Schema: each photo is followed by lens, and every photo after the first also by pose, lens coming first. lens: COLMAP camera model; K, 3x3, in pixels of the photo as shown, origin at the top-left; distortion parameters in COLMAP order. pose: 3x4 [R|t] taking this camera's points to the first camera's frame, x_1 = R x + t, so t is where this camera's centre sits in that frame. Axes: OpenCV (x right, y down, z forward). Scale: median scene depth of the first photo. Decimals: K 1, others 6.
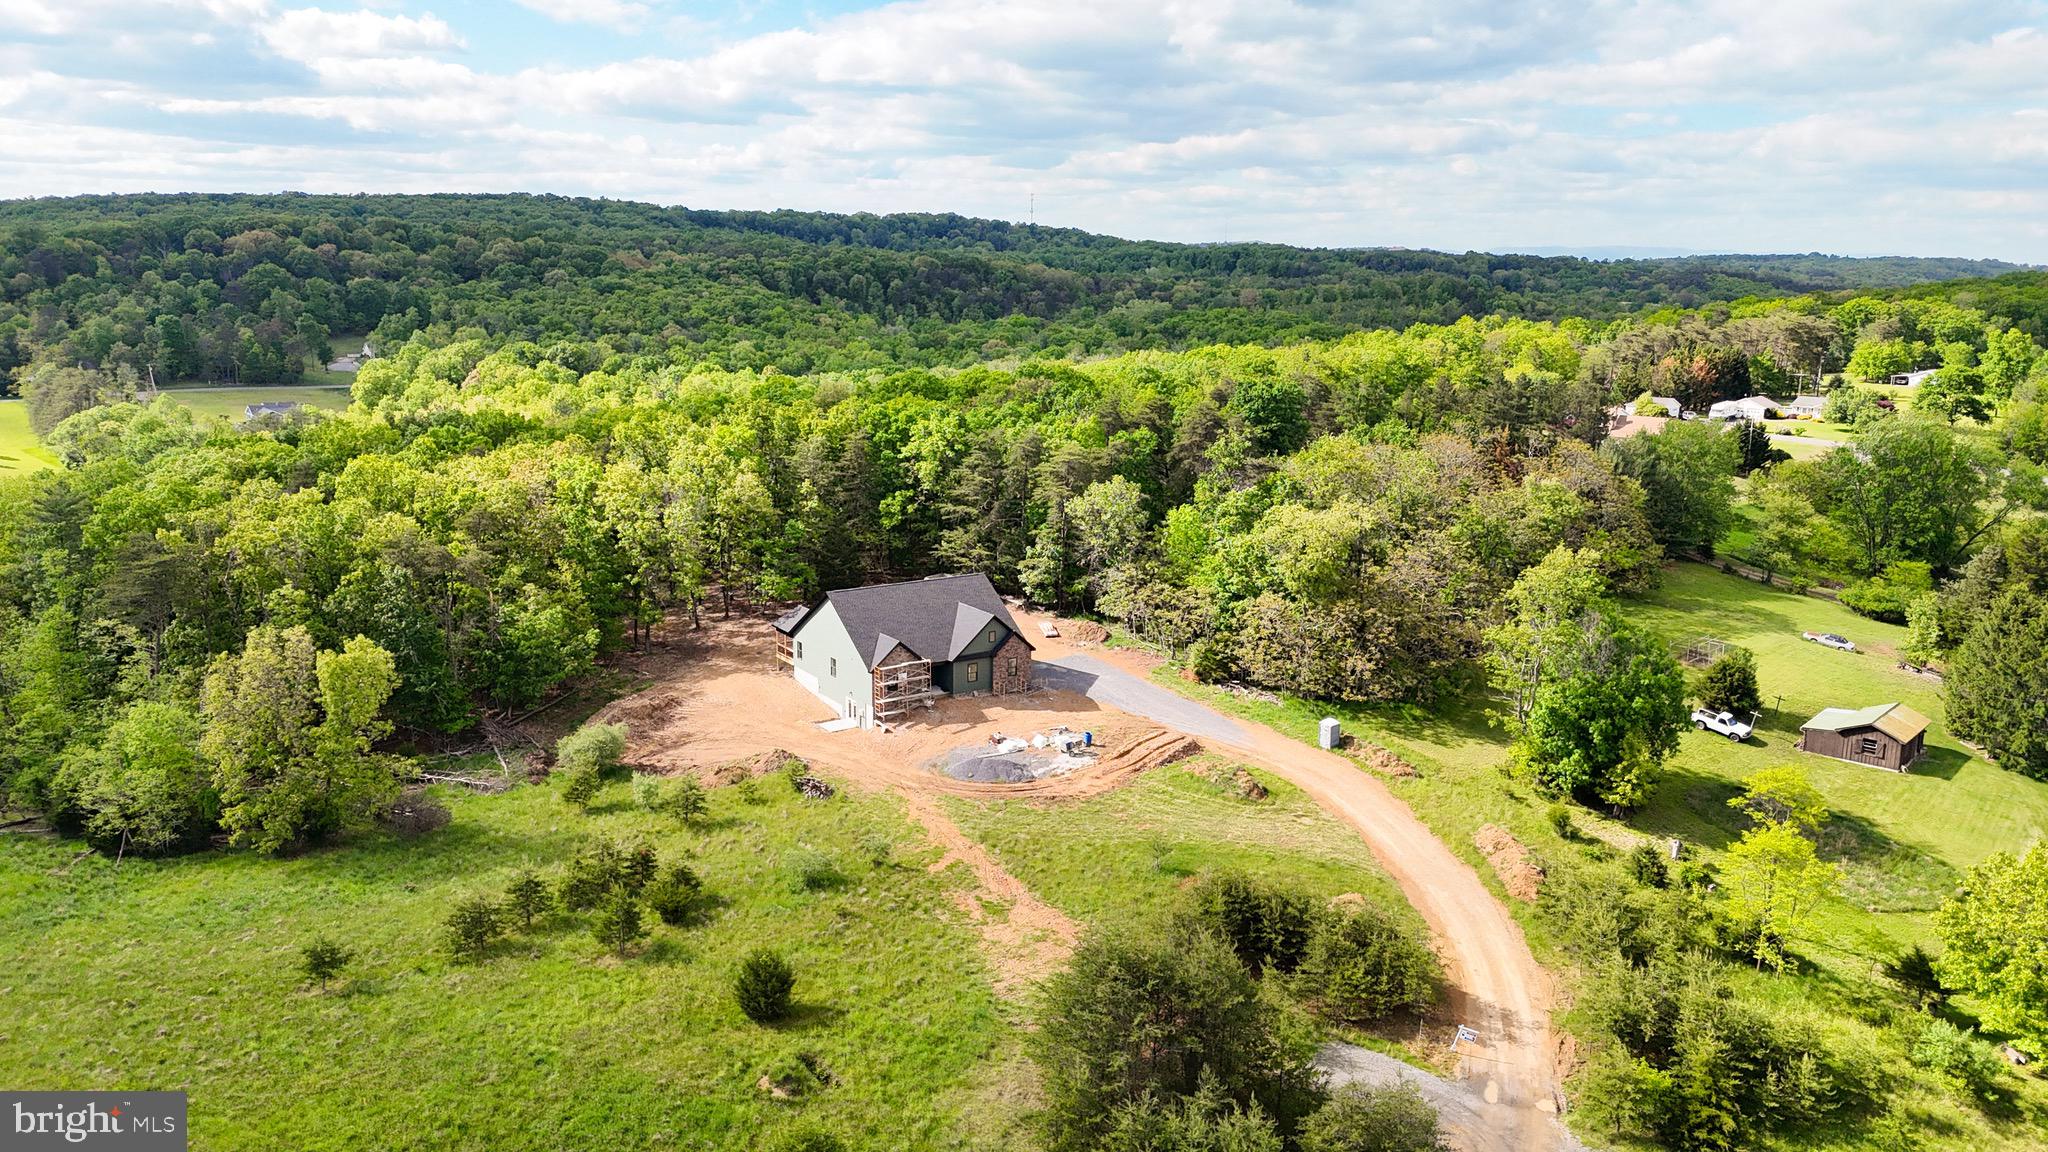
lens RADIAL K [[1509.3, 0, 1027.2], [0, 1509.3, 537.1], [0, 0, 1]] dist [0.069876, -0.068130]
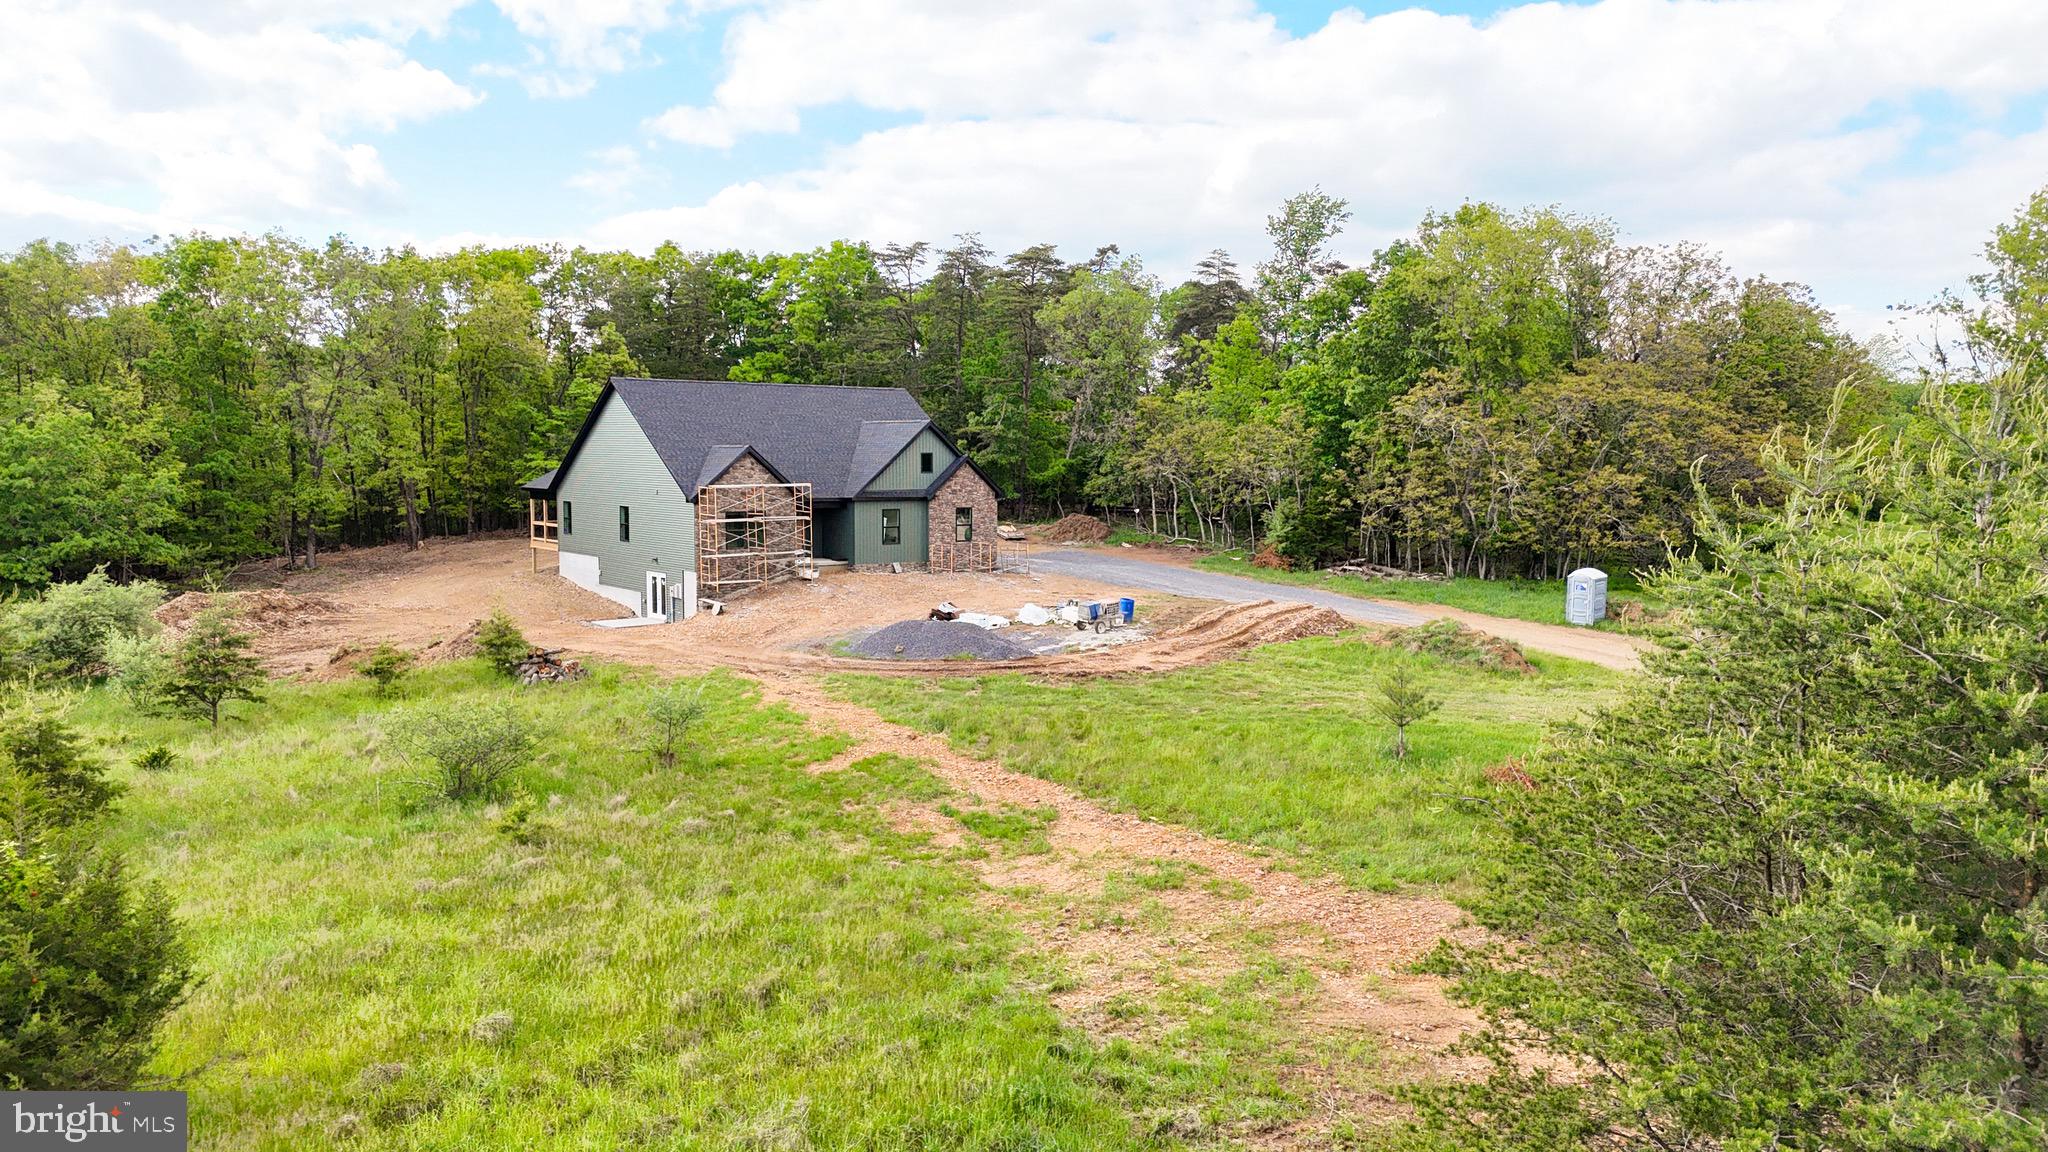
lens RADIAL K [[1509.3, 0, 1027.2], [0, 1509.3, 537.1], [0, 0, 1]] dist [0.069876, -0.068130]
pose [[0.996874, -0.009520, 0.078435, -0.005316], [0.019016, 0.992442, -0.121233, 0.028250], [-0.076688, 0.122345, 0.989520, 0.083409]]
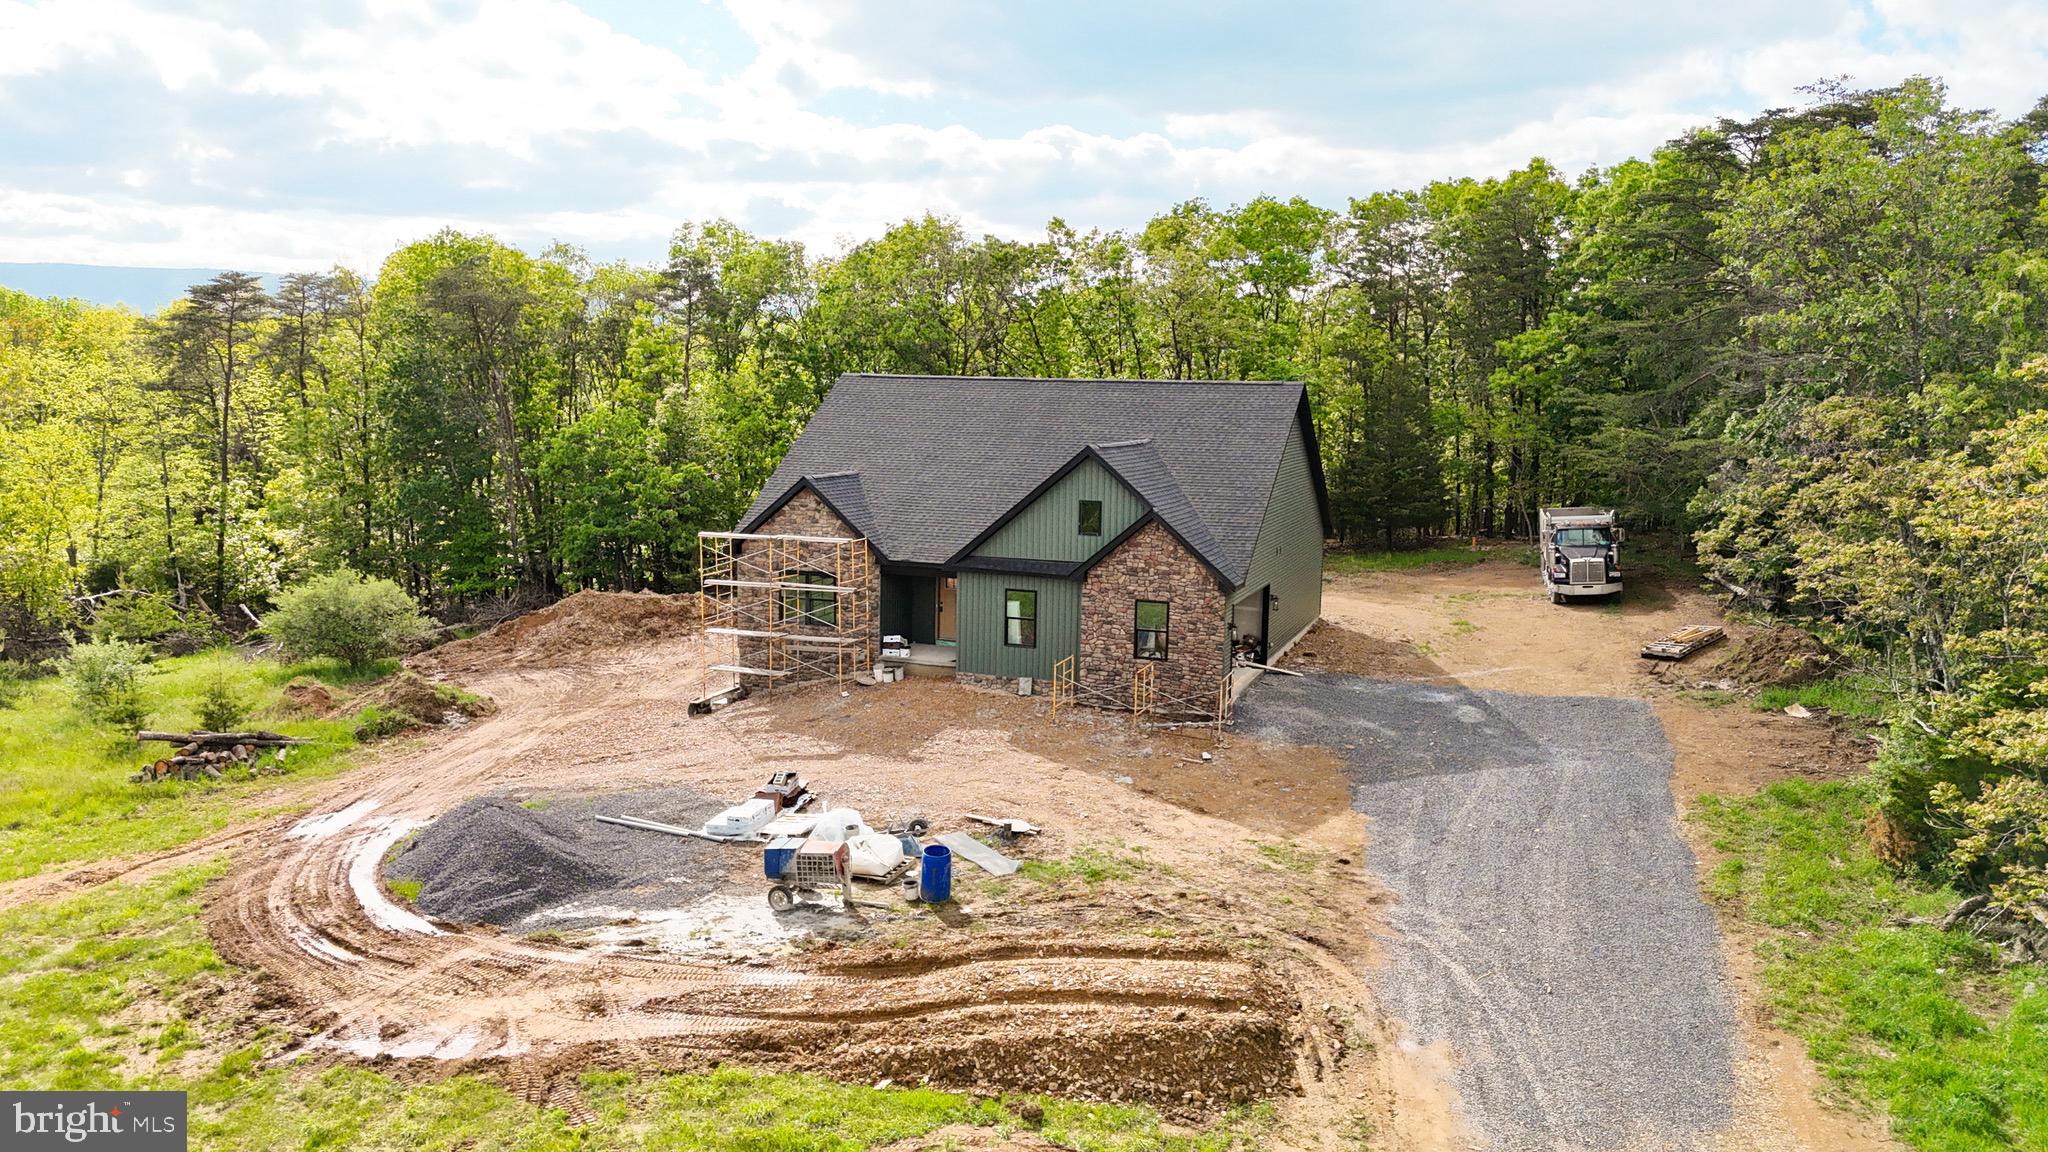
lens RADIAL K [[1509.3, 0, 1027.2], [0, 1509.3, 537.1], [0, 0, 1]] dist [0.069876, -0.068130]
pose [[0.595130, 0.085066, -0.799115, 0.039163], [-0.164652, 0.986194, -0.017643, 0.013851], [0.786581, 0.142076, 0.600920, 0.143485]]
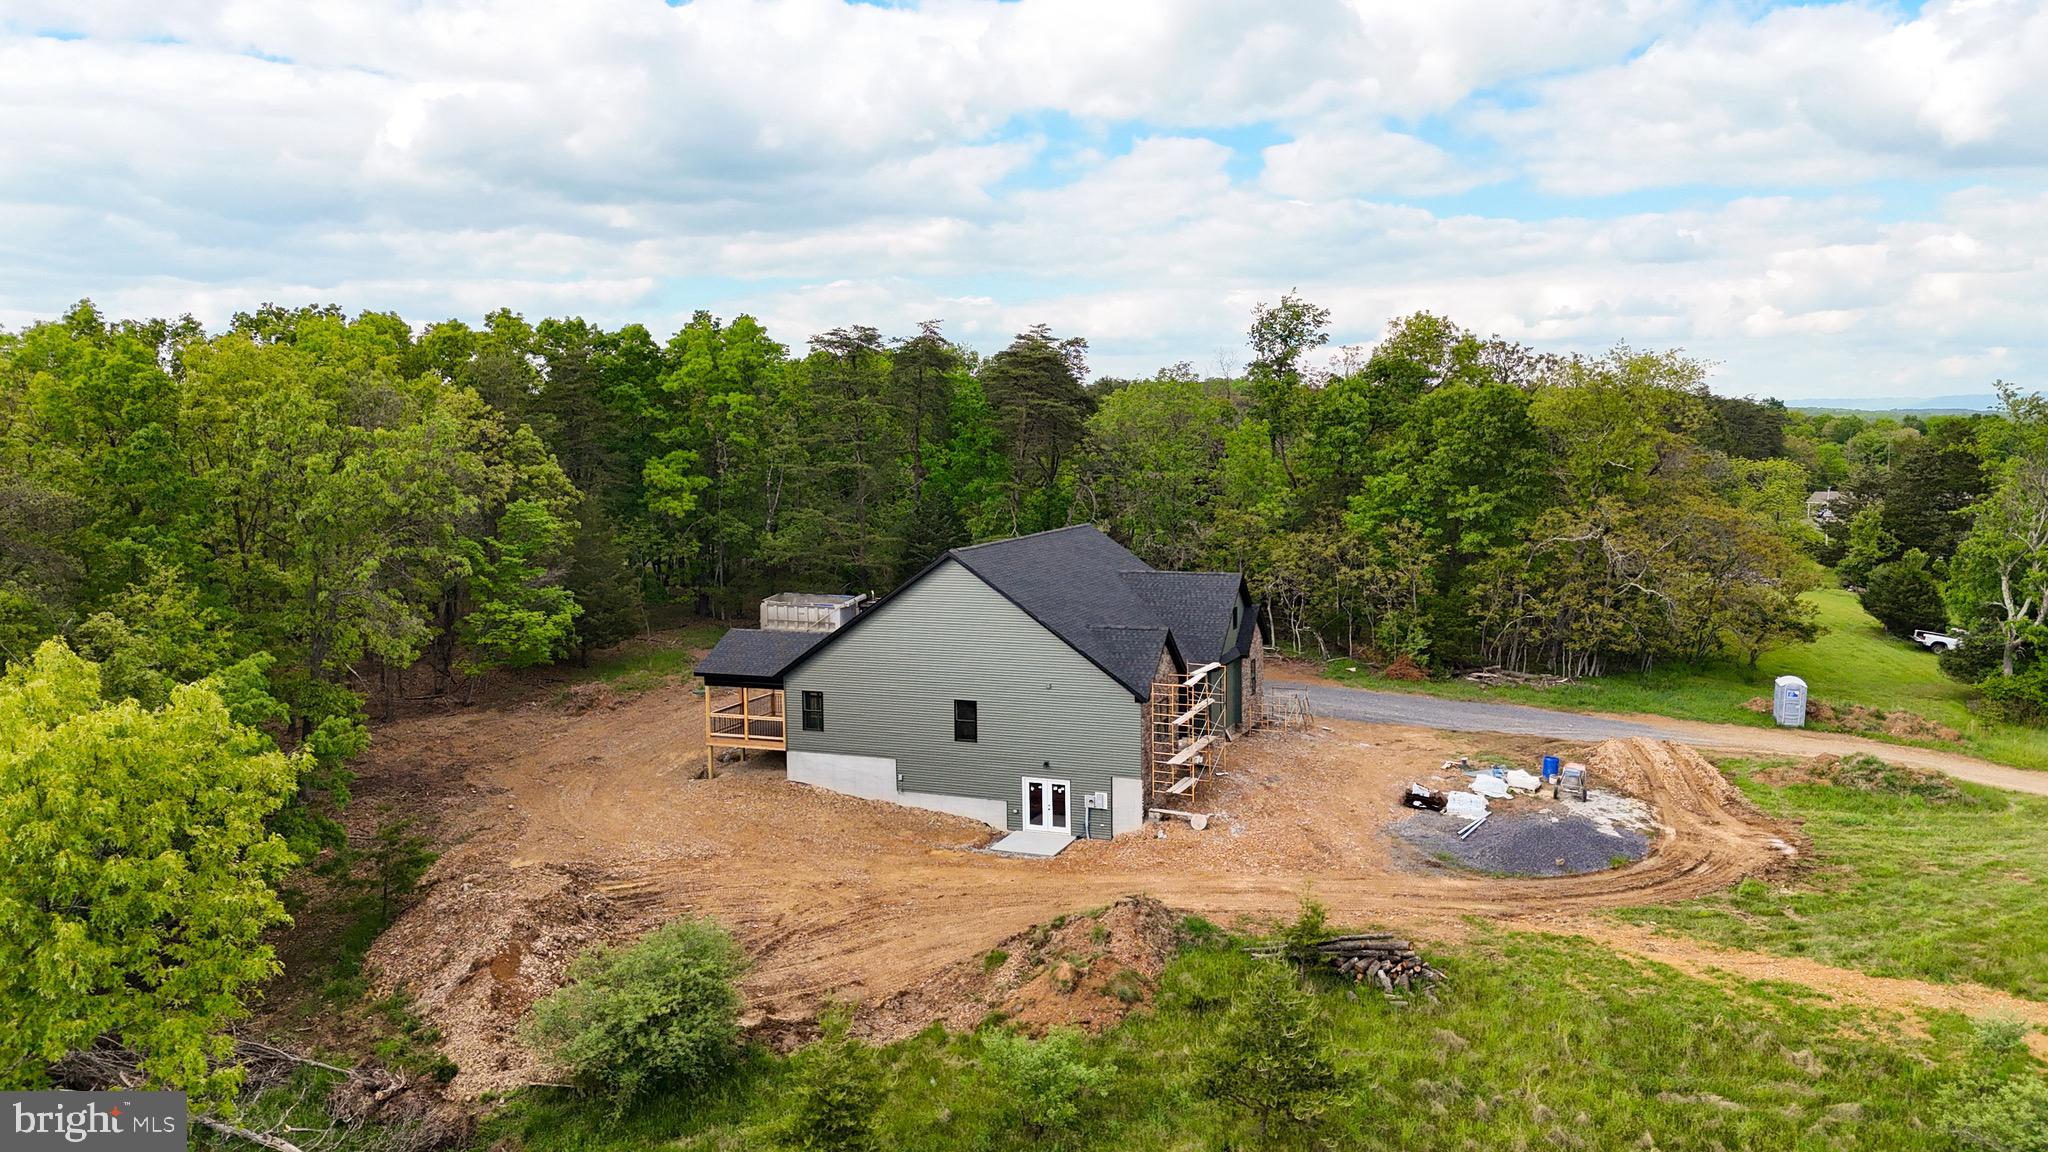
lens RADIAL K [[1509.3, 0, 1027.2], [0, 1509.3, 537.1], [0, 0, 1]] dist [0.069876, -0.068130]
pose [[0.827125, -0.064741, 0.558276, -0.064382], [0.122628, 0.990199, -0.066852, 0.011510], [-0.548476, 0.123755, 0.826957, 0.110105]]
